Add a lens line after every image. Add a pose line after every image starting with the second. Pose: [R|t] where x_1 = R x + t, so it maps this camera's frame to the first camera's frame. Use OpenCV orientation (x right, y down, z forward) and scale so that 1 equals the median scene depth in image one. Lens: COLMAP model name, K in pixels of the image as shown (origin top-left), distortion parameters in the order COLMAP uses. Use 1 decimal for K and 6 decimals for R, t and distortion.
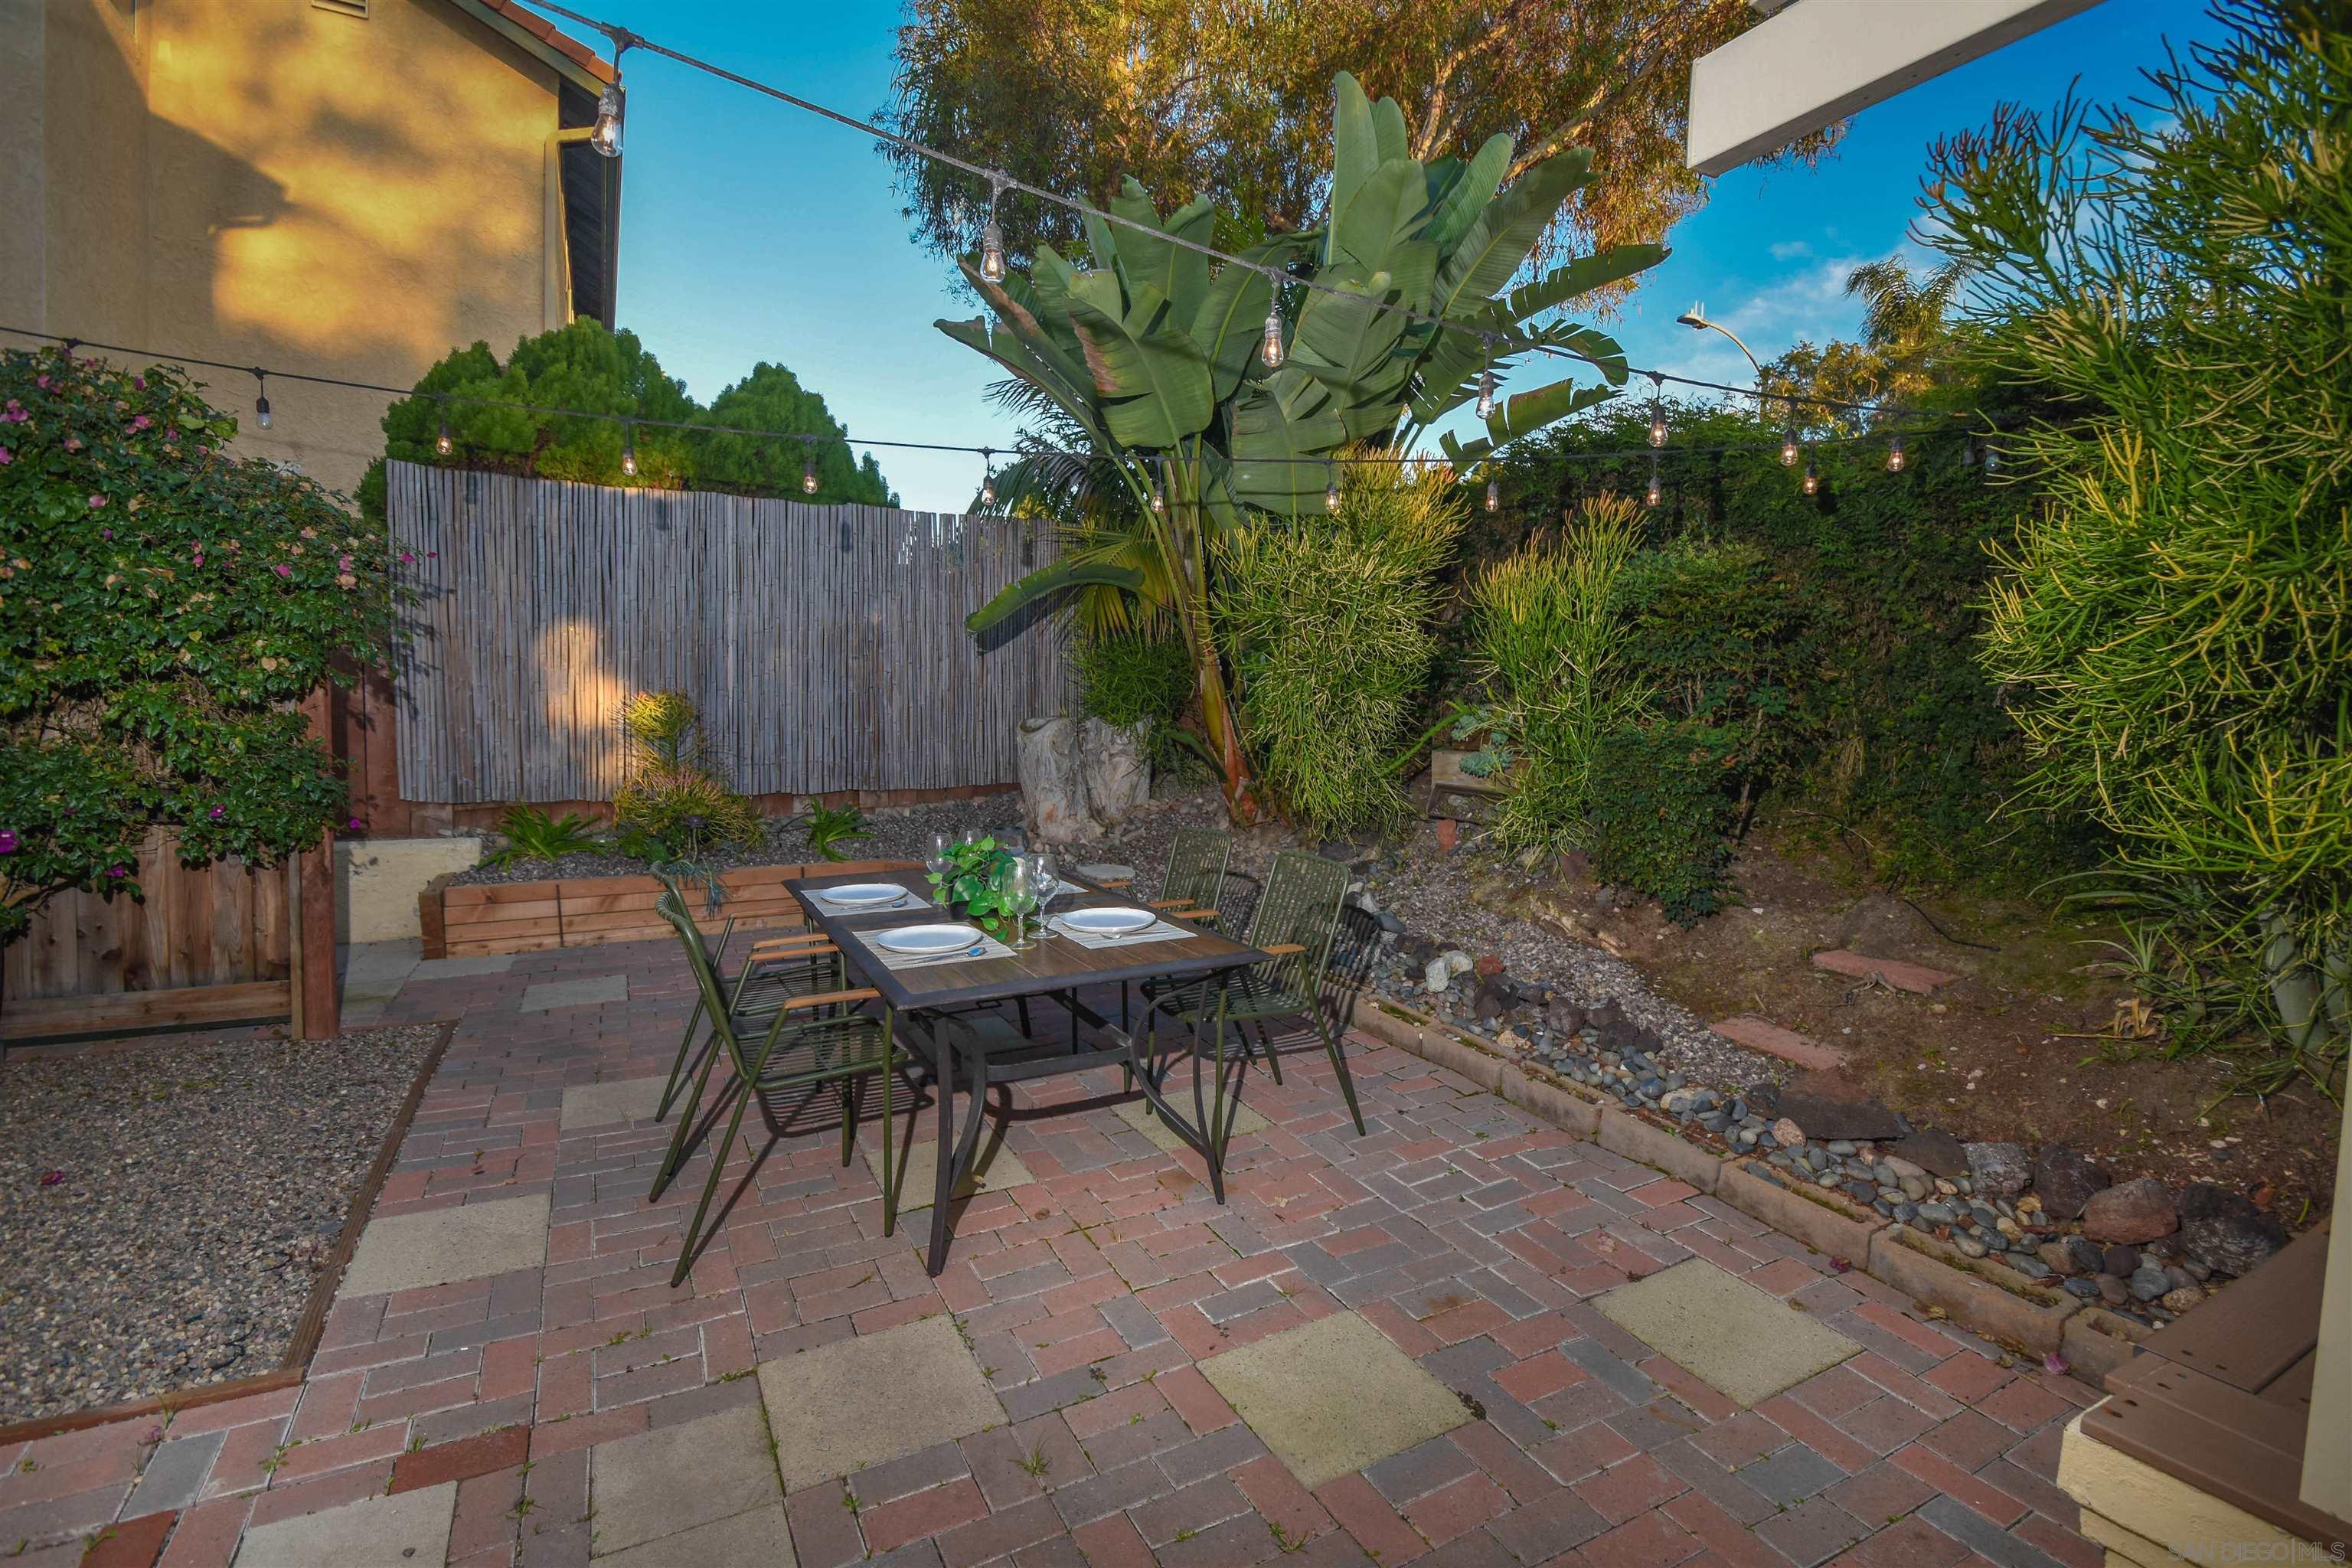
lens RADIAL K [[1056.4, 0, 1176.1], [0, 1056.4, 772.7], [0, 0, 1]] dist [0.000421, -0.011497]
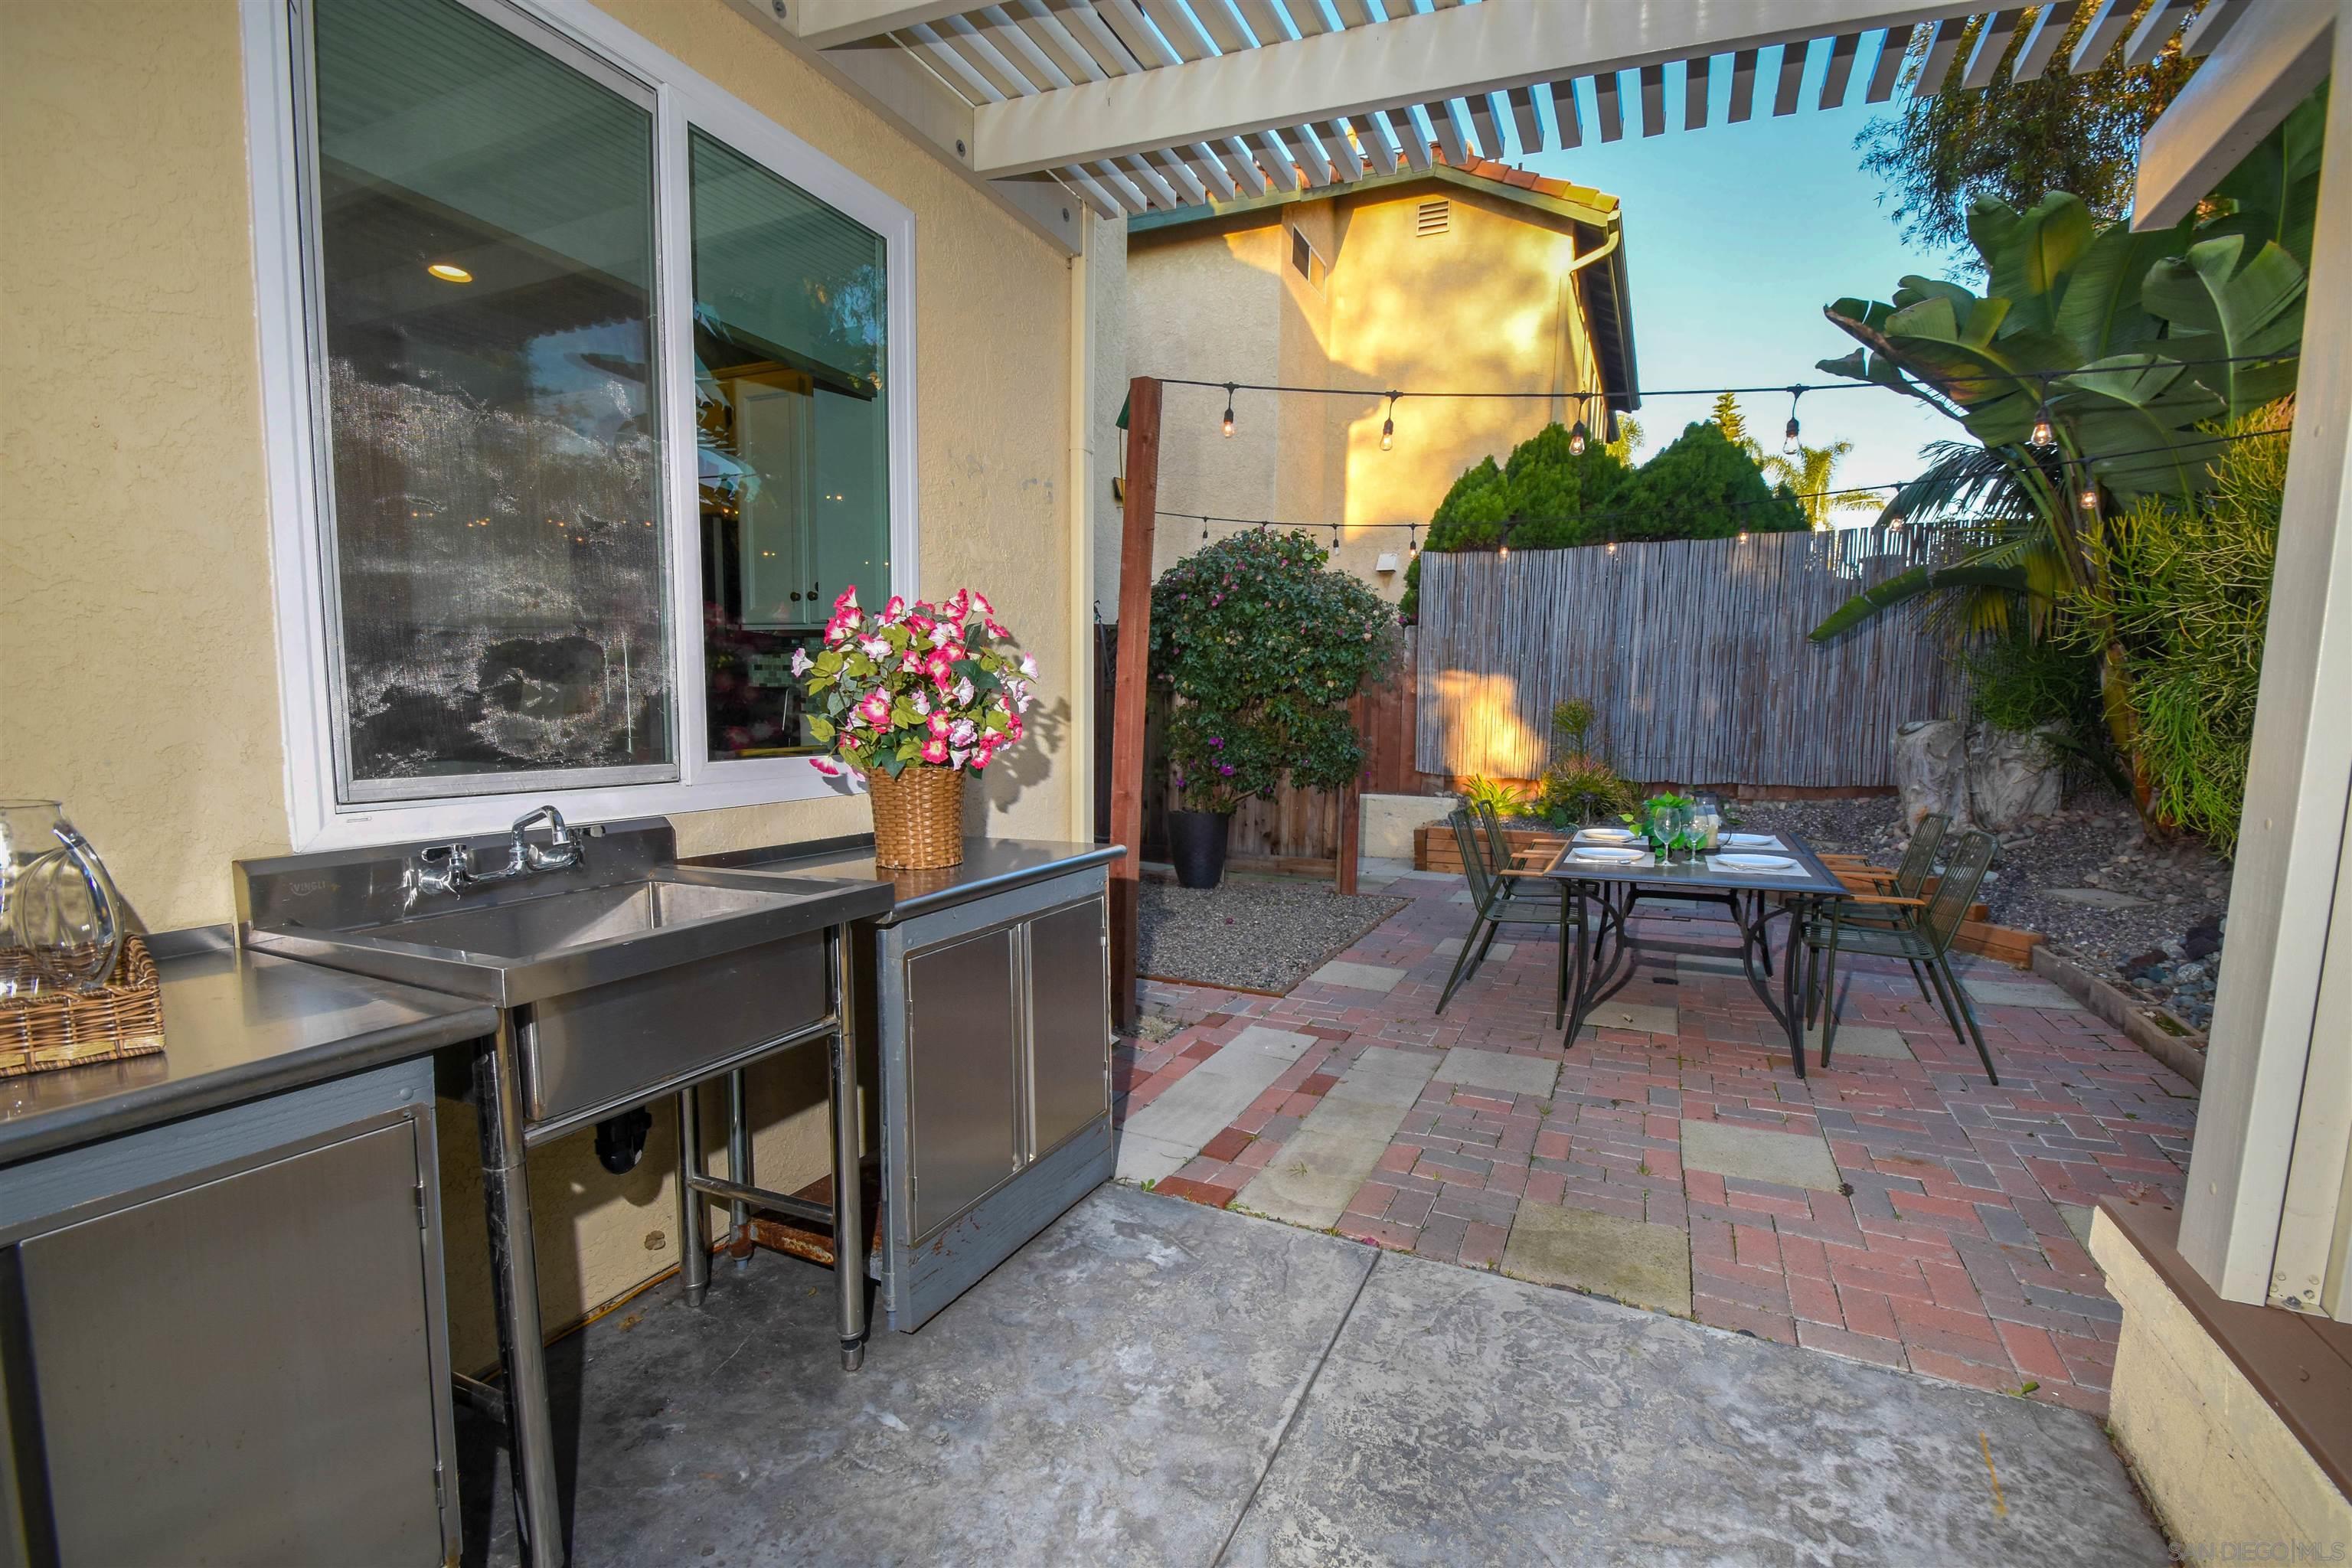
lens RADIAL K [[1037.6, 0, 1199.8], [0, 1037.6, 828.4], [0, 0, 1]] dist [0.001135, -0.021371]
pose [[0.603596, 0.082392, -0.793022, 0.301213], [-0.052604, 0.996594, 0.063504, 0.029930], [0.795553, 0.003386, 0.605874, -0.190920]]
